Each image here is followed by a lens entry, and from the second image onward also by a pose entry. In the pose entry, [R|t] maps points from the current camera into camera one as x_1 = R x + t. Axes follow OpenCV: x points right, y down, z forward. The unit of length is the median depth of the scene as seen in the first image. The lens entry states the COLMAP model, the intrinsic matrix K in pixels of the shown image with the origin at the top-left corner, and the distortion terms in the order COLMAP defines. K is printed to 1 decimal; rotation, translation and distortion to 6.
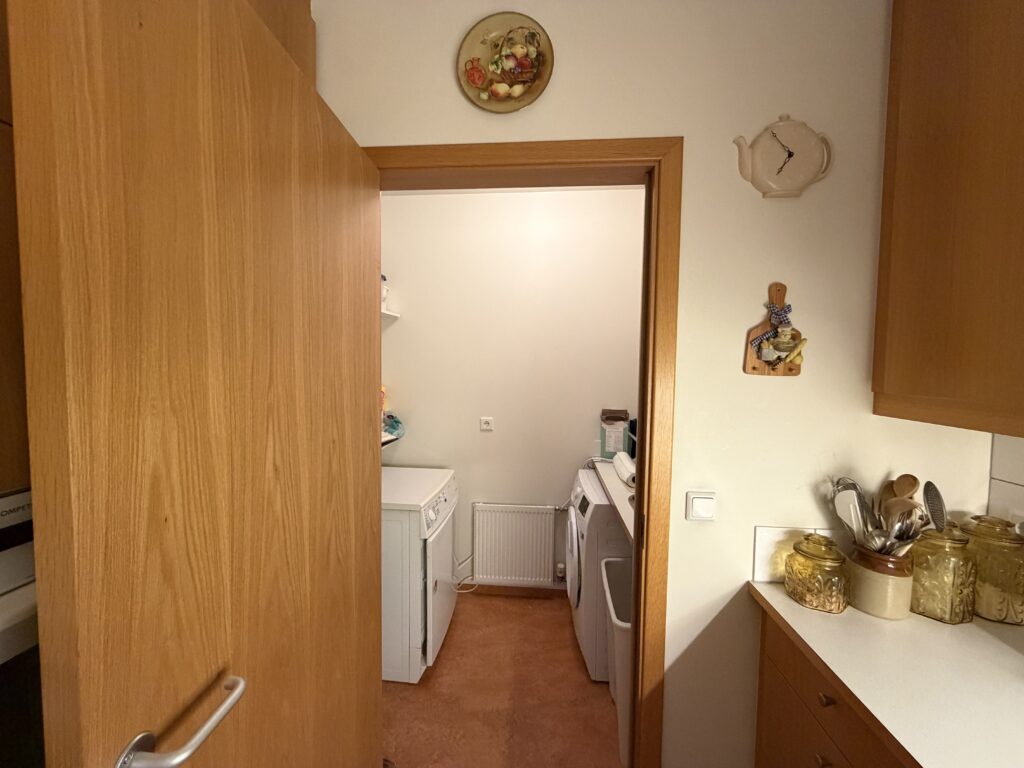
lens RADIAL K [[407.8, 0, 511.9], [0, 407.8, 383.6], [0, 0, 1]] dist [-0.000711, 0.000098]
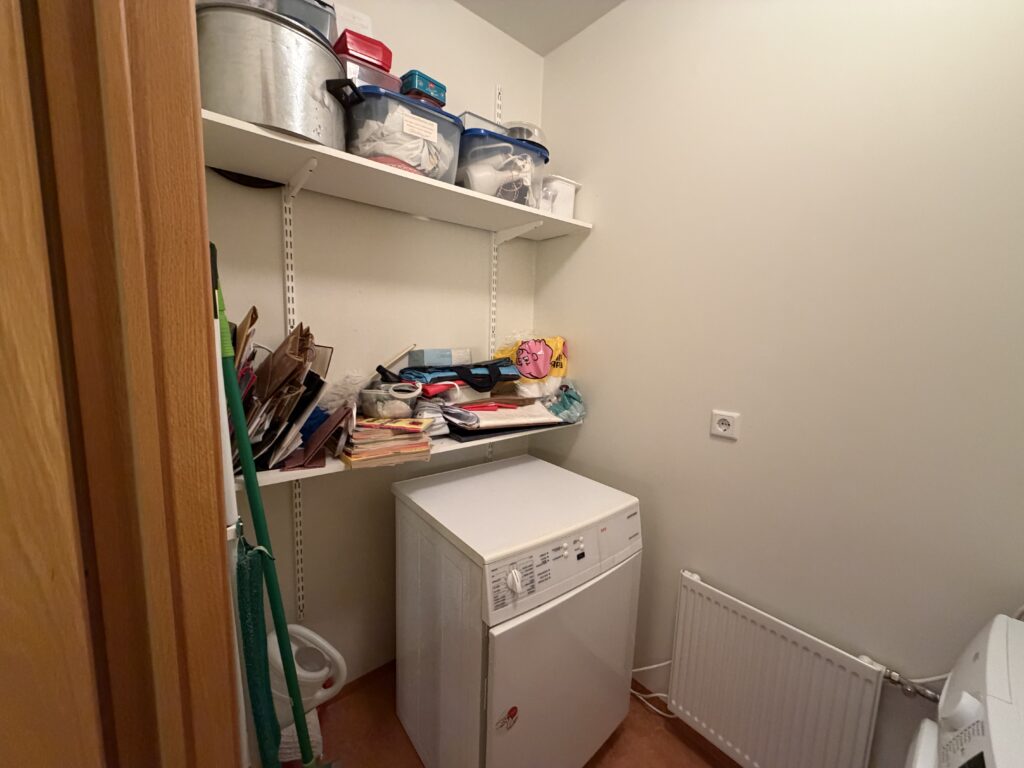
lens RADIAL K [[407.8, 0, 505.2], [0, 407.8, 384.3], [0, 0, 1]] dist [-0.000711, 0.000098]
pose [[0.691114, 0.103836, -0.715248, 0.231614], [-0.056336, 0.994354, 0.089920, 0.050462], [0.720547, -0.021850, 0.693062, 1.093178]]
